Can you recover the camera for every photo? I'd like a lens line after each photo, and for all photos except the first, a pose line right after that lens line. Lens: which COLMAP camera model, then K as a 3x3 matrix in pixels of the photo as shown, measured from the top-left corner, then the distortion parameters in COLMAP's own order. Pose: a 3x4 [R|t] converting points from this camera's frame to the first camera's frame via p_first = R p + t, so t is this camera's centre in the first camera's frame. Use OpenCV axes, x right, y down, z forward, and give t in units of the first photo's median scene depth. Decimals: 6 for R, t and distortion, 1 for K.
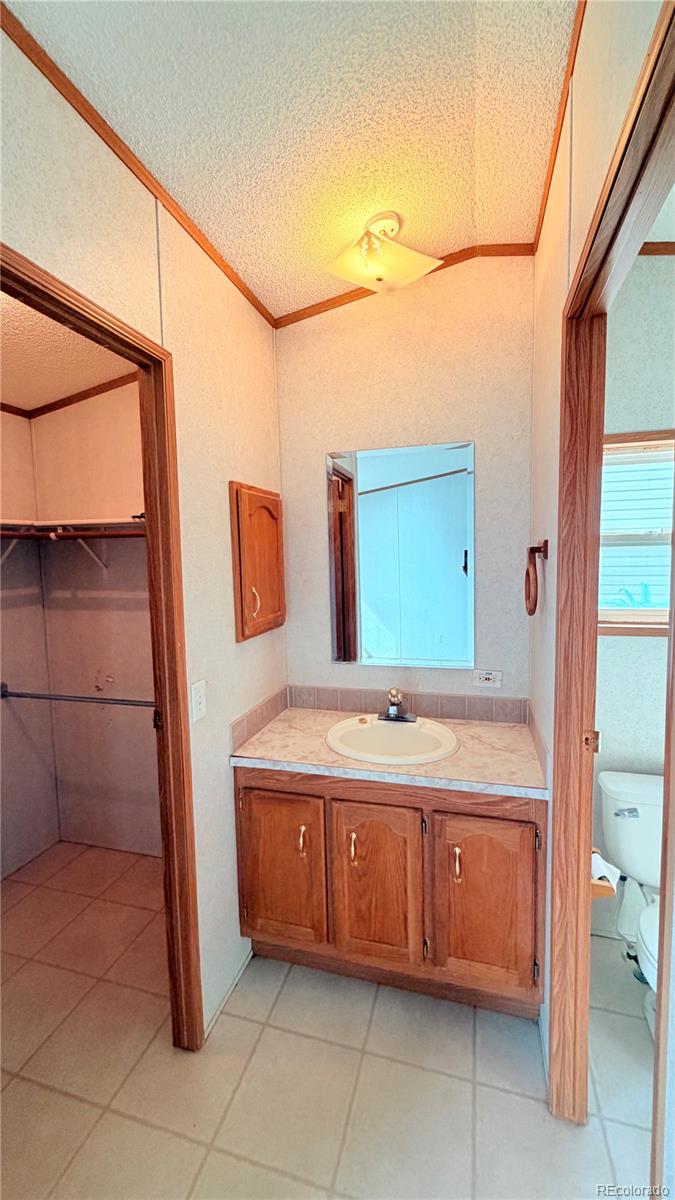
lens RADIAL K [[490.8, 0, 337.5], [0, 490.8, 600.0], [0, 0, 1]] dist [-0.001382, 0.000538]
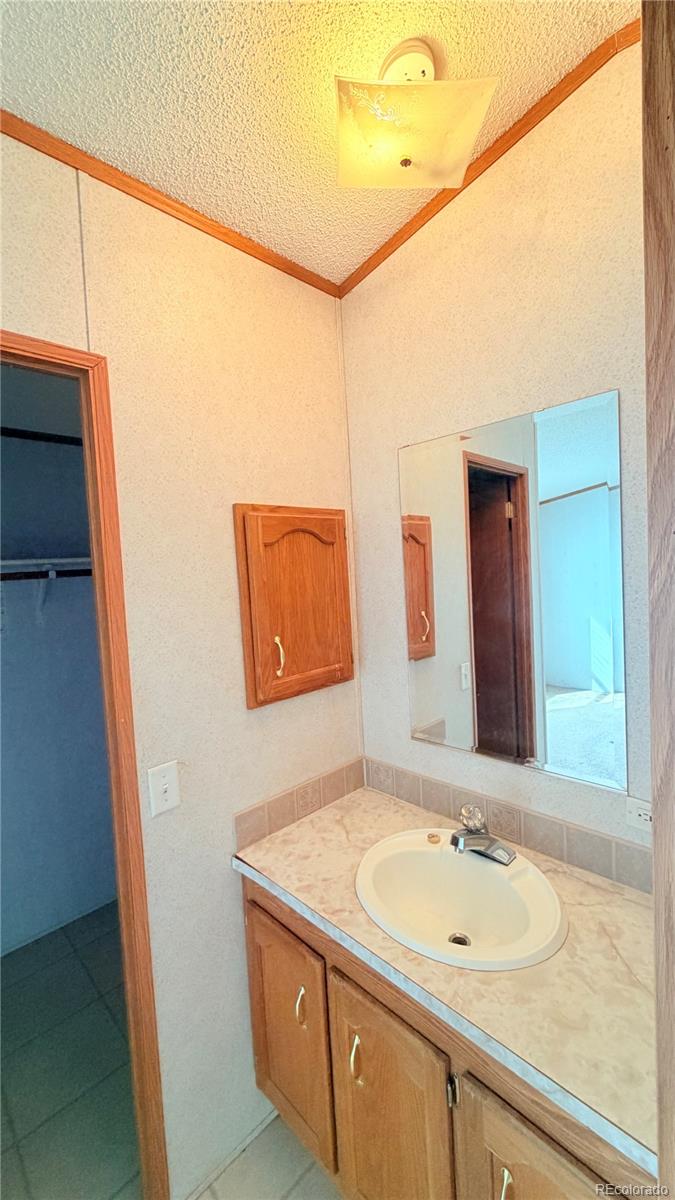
lens RADIAL K [[478.4, 0, 356.9], [0, 478.4, 593.6], [0, 0, 1]] dist [-0.000428, 0.000432]
pose [[0.865751, 0.006078, -0.500439, 0.313083], [-0.012169, 0.999886, -0.008908, -0.089100], [0.500328, 0.013802, 0.865726, 0.411633]]
